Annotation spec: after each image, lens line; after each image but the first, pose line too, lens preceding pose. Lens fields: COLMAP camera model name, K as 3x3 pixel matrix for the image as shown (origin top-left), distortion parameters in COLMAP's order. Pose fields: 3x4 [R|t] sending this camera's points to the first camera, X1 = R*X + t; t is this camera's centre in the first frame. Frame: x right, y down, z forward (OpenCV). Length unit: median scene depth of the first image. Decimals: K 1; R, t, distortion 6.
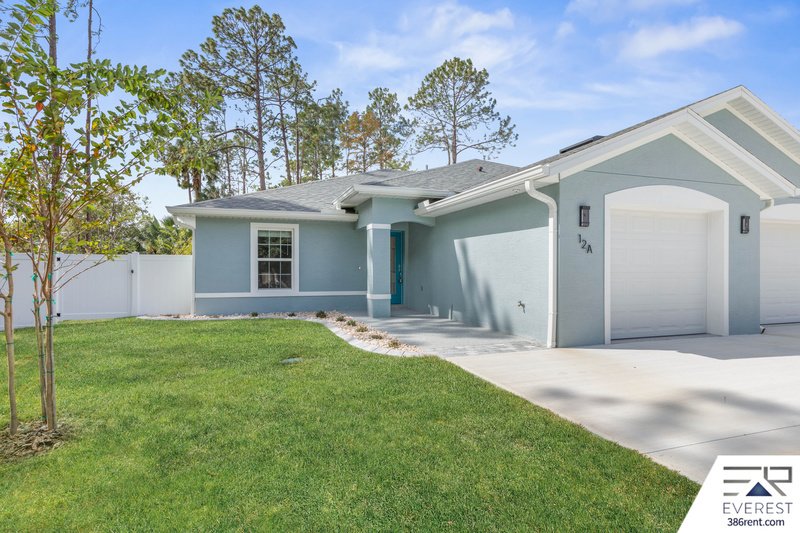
lens RADIAL K [[471.6, 0, 423.1], [0, 471.6, 276.7], [0, 0, 1]] dist [0.002683, -0.000121]
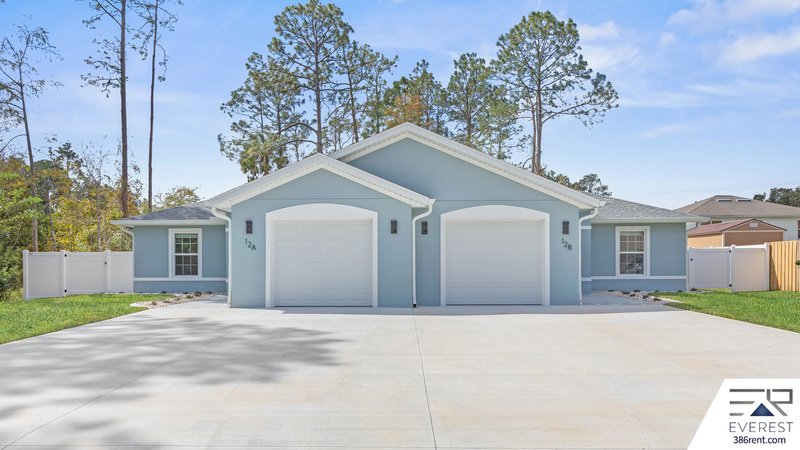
lens RADIAL K [[606.9, 0, 400.0], [0, 606.9, 272.3], [0, 0, 1]] dist [0.038739, 0.001385]
pose [[0.927470, 0.002140, -0.373891, 0.932594], [-0.000695, 0.999992, 0.004001, 0.009139], [0.373897, -0.003451, 0.927464, -0.427149]]
